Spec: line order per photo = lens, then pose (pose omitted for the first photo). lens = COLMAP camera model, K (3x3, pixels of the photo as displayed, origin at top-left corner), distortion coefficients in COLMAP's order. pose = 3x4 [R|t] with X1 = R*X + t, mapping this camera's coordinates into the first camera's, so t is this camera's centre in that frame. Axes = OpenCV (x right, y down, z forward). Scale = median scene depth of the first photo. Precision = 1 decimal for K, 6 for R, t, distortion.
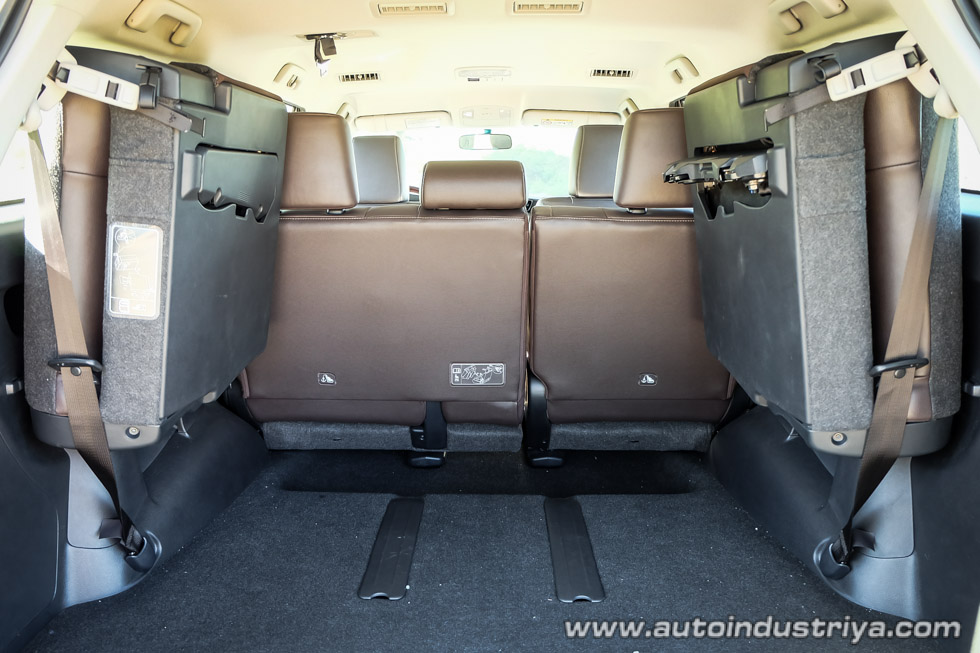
lens RADIAL K [[720.9, 0, 490.0], [0, 720.9, 326.5], [0, 0, 1]] dist [0.045142, 0.001971]
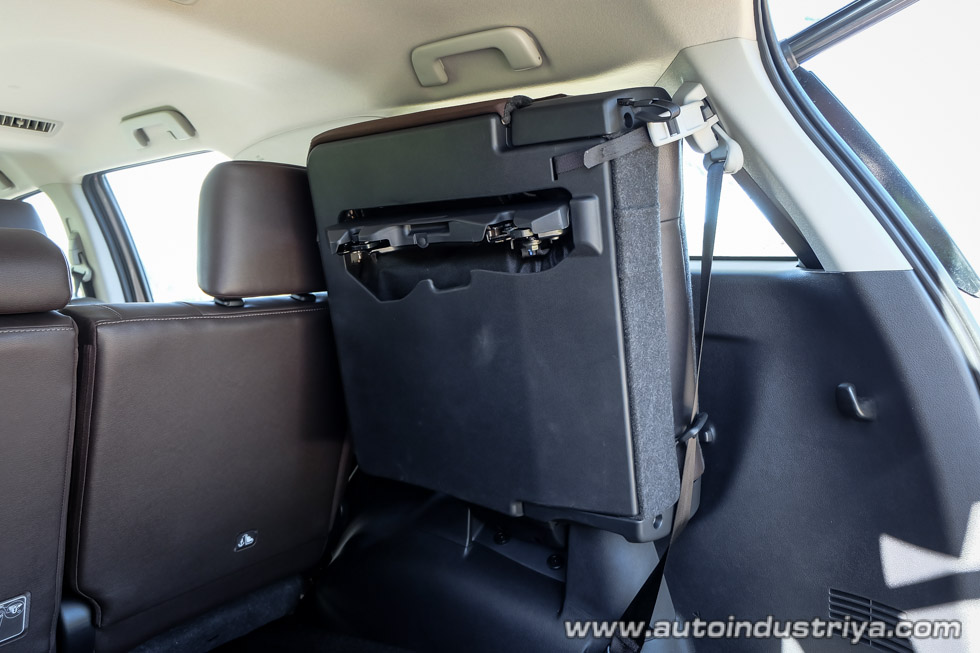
lens RADIAL K [[763.2, 0, 490.0], [0, 763.2, 326.5], [0, 0, 1]] dist [-0.008726, -0.001169]
pose [[0.580167, -0.090854, 0.809414, -0.319790], [0.208973, 0.977098, -0.040111, -0.071784], [-0.787233, 0.192417, 0.585866, 0.485671]]
